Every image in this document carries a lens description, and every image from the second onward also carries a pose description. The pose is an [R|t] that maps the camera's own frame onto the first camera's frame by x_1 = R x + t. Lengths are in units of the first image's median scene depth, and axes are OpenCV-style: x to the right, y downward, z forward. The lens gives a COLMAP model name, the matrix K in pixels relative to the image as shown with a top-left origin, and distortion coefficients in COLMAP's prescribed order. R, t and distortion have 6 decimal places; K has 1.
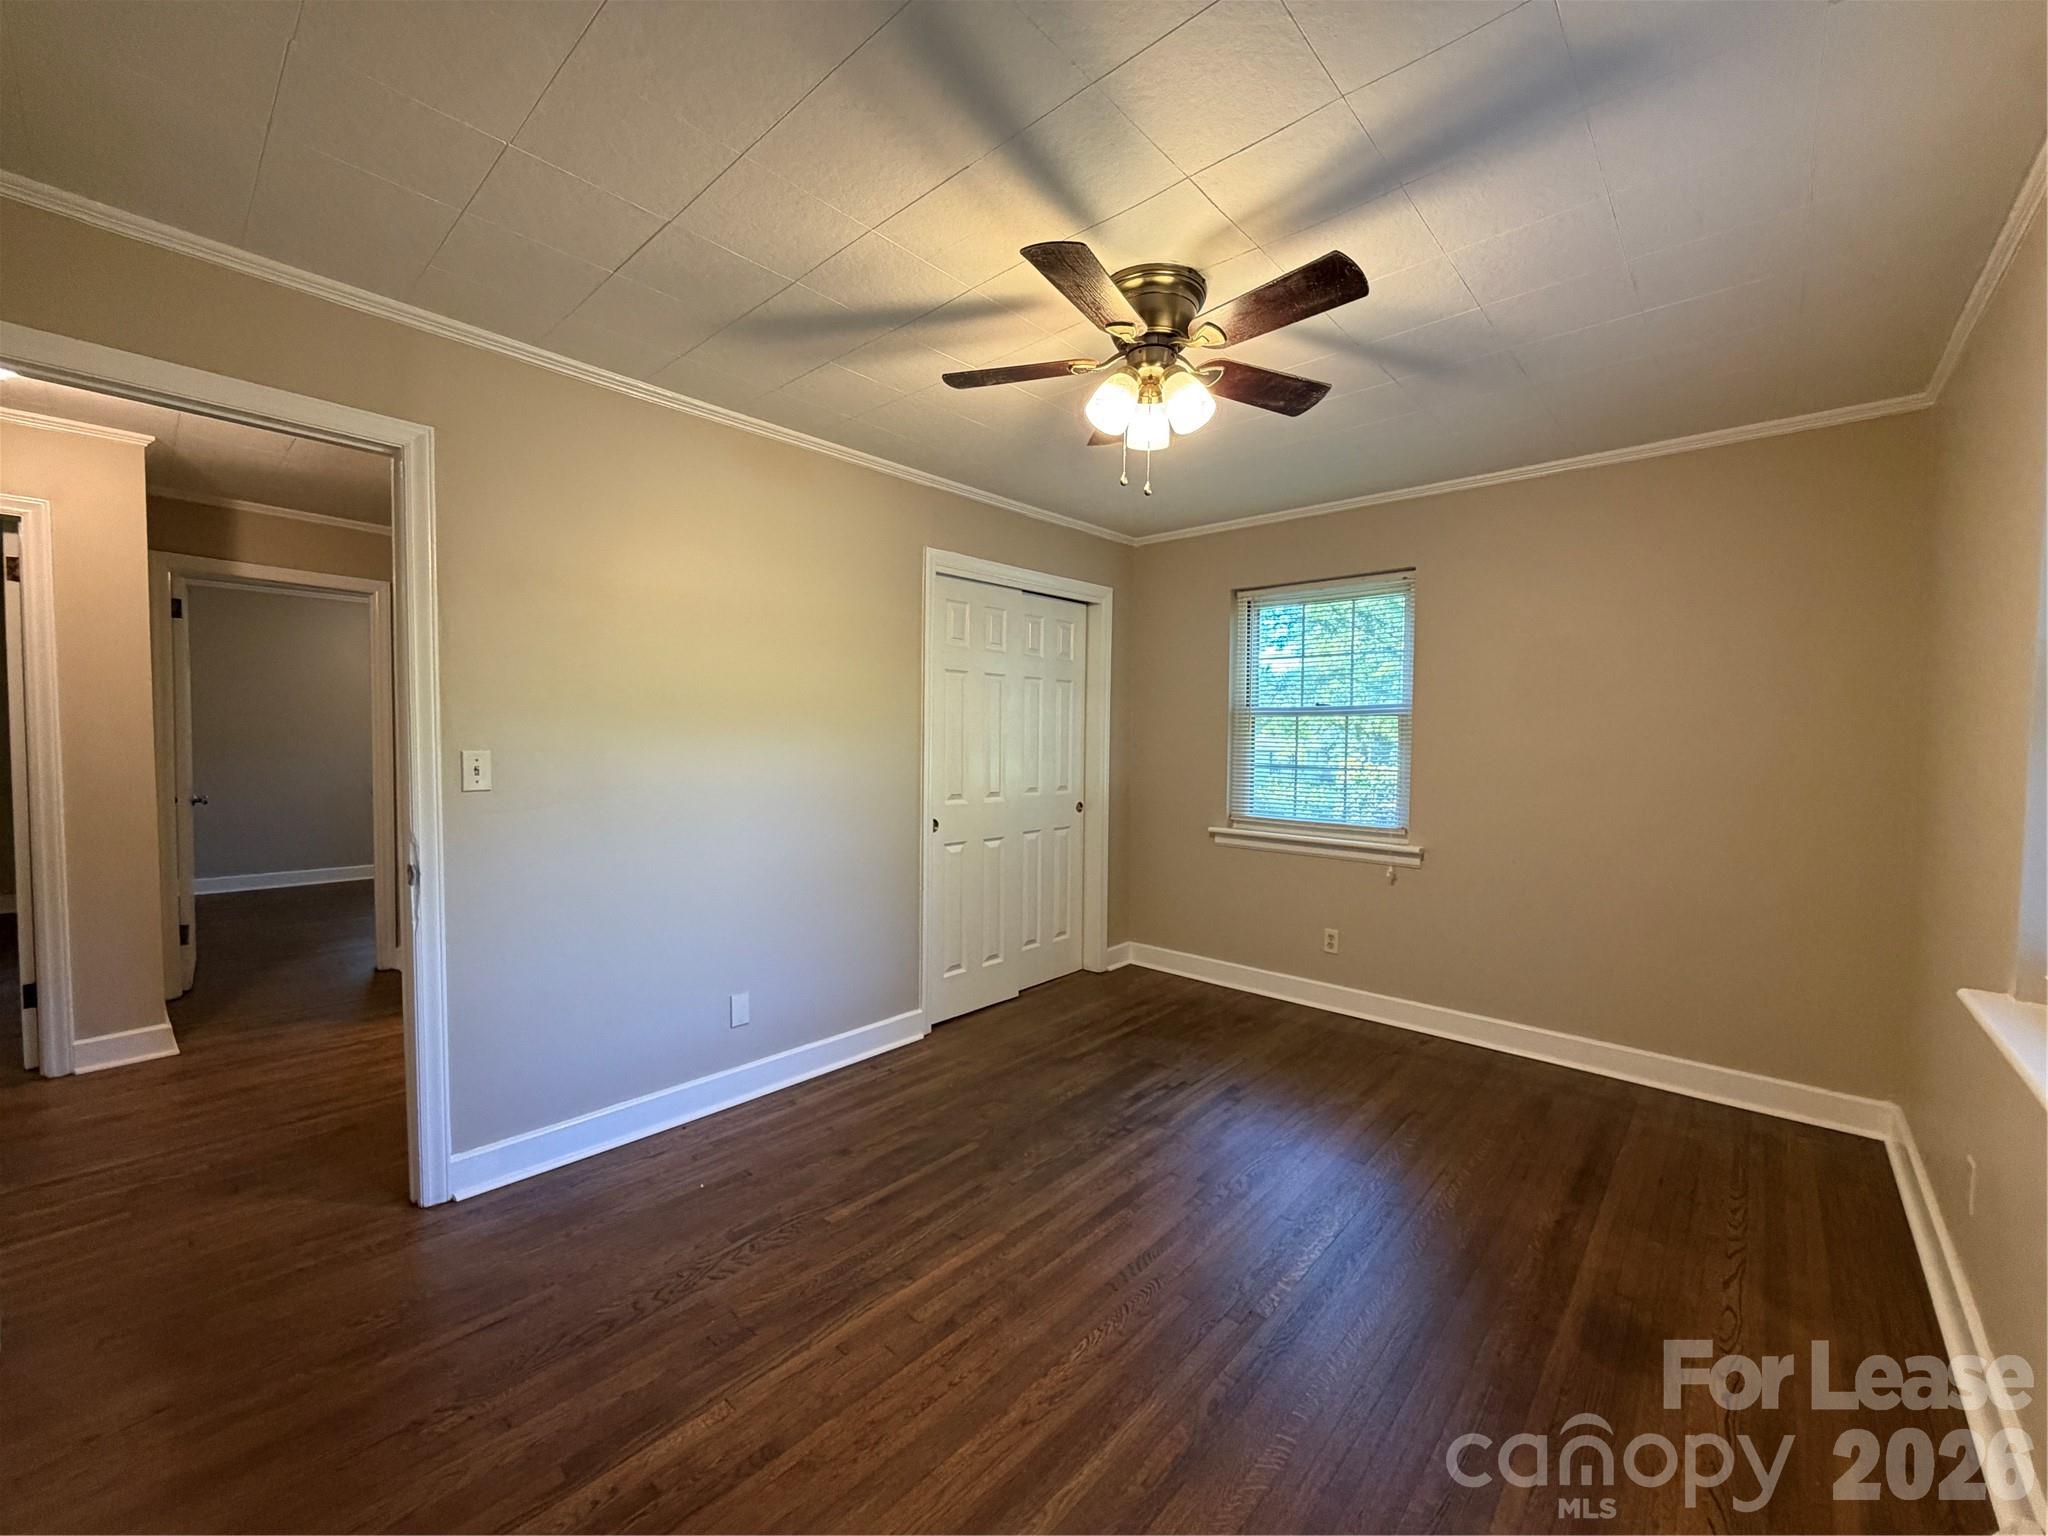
lens RADIAL K [[817.5, 0, 1028.7], [0, 817.5, 768.4], [0, 0, 1]] dist [-0.000569, -0.000103]
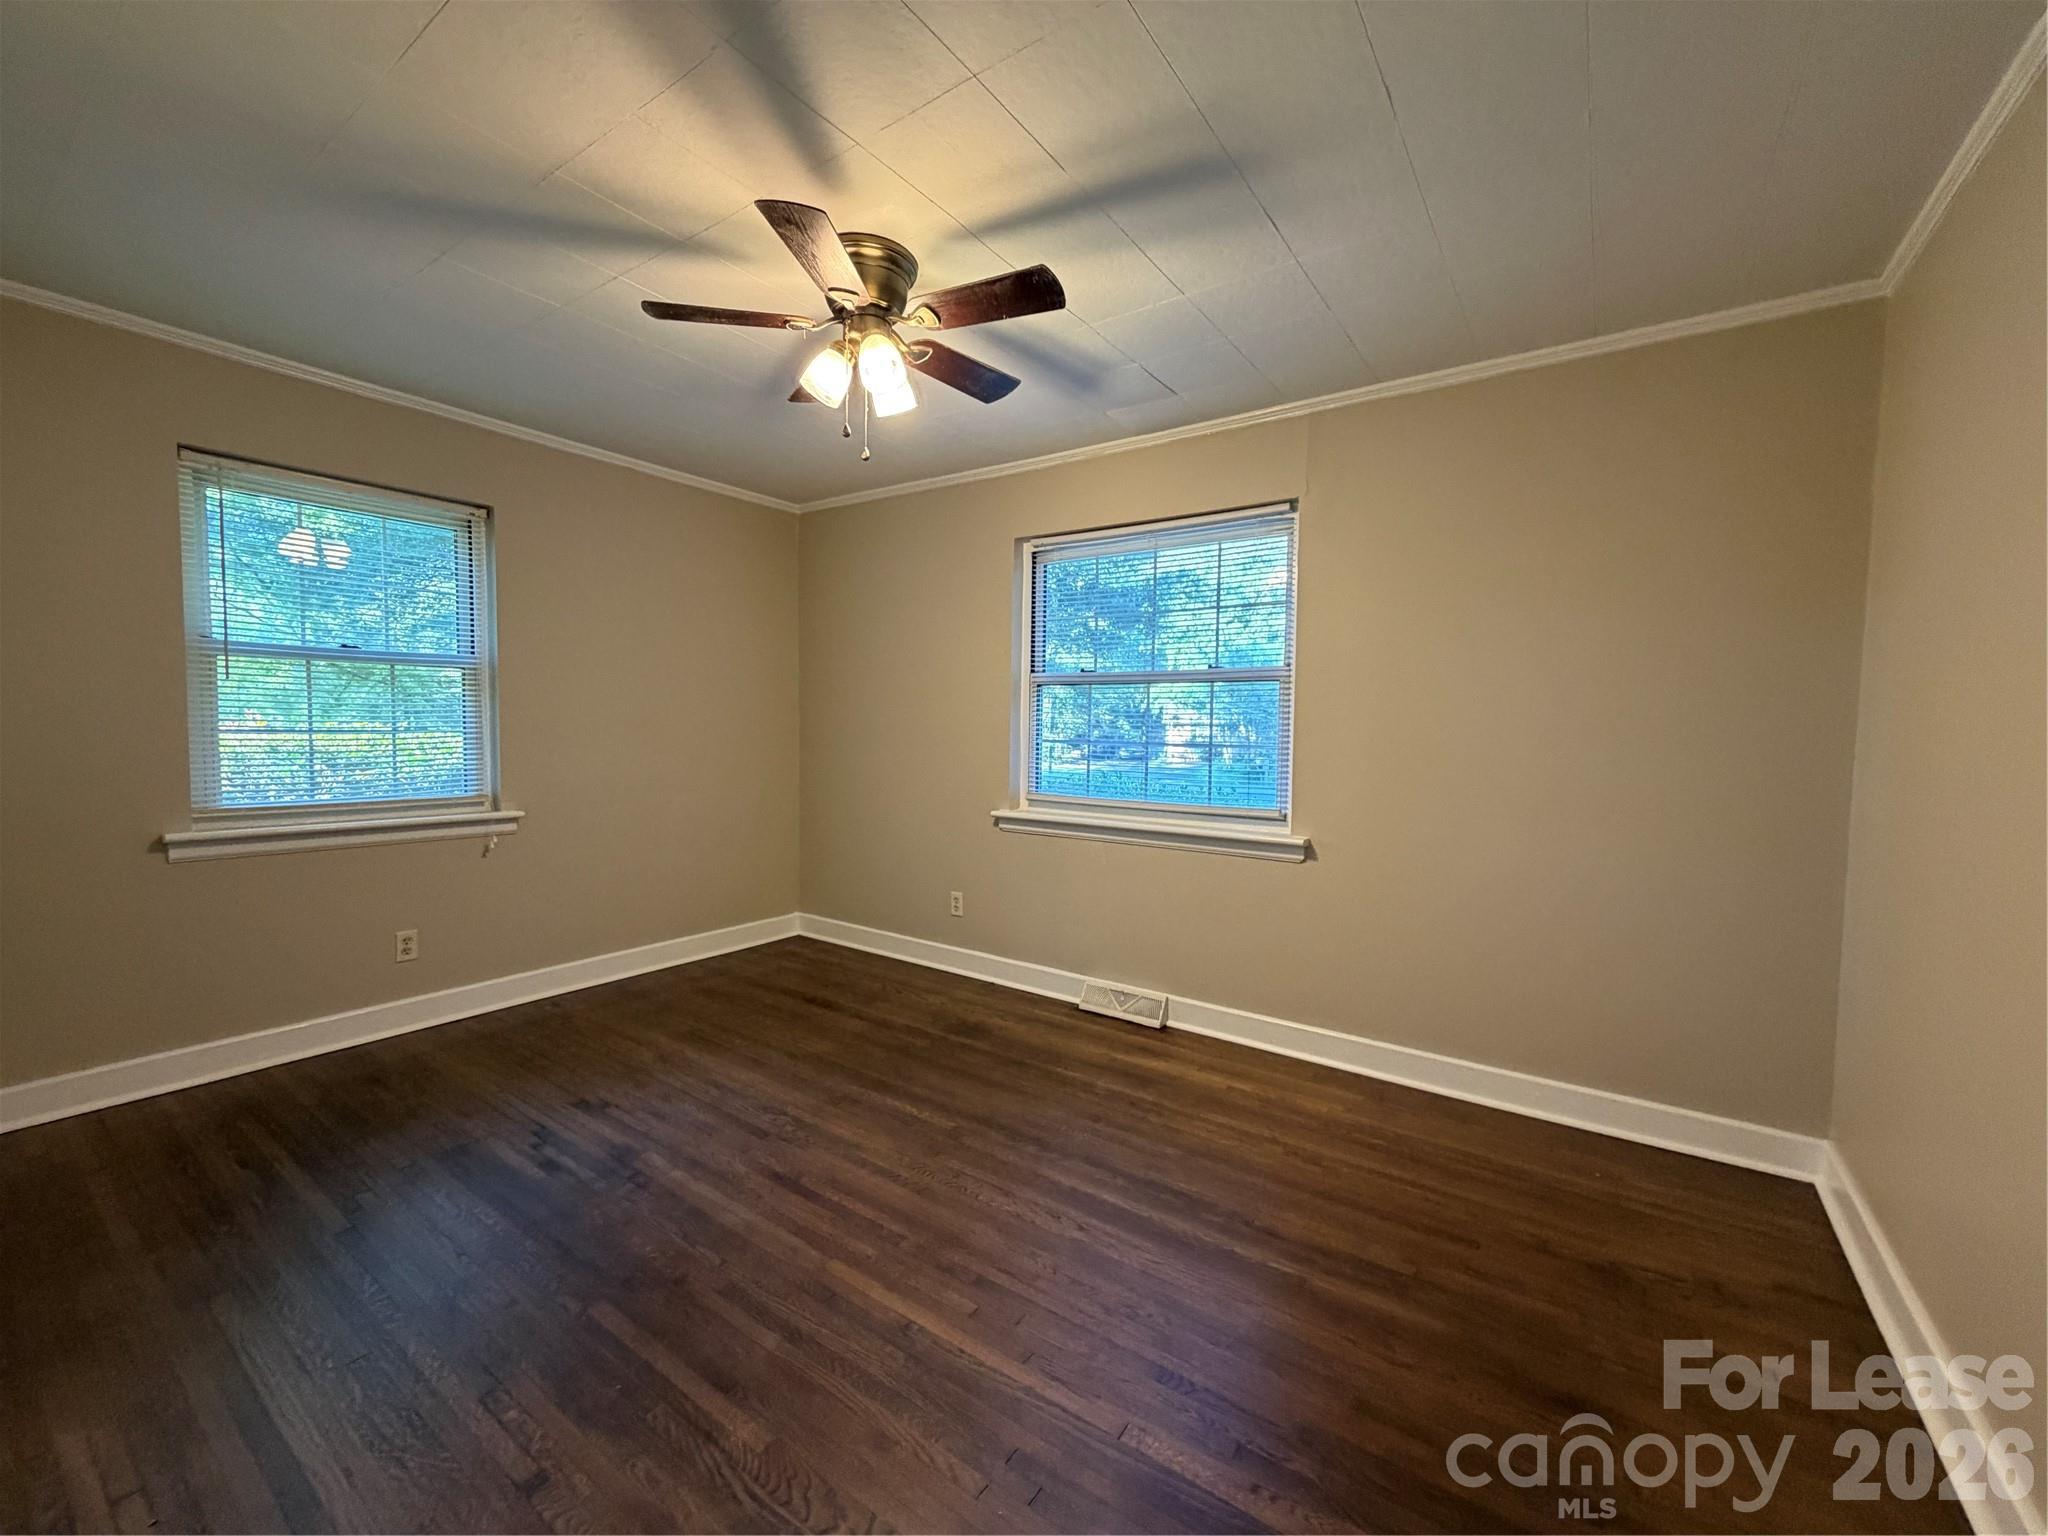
lens RADIAL K [[817.5, 0, 1028.7], [0, 817.5, 768.4], [0, 0, 1]] dist [-0.000569, -0.000103]
pose [[-0.120773, -0.068011, 0.990348, -0.688260], [0.020046, 0.997280, 0.070932, -0.009933], [-0.992478, 0.028419, -0.119081, 0.684570]]
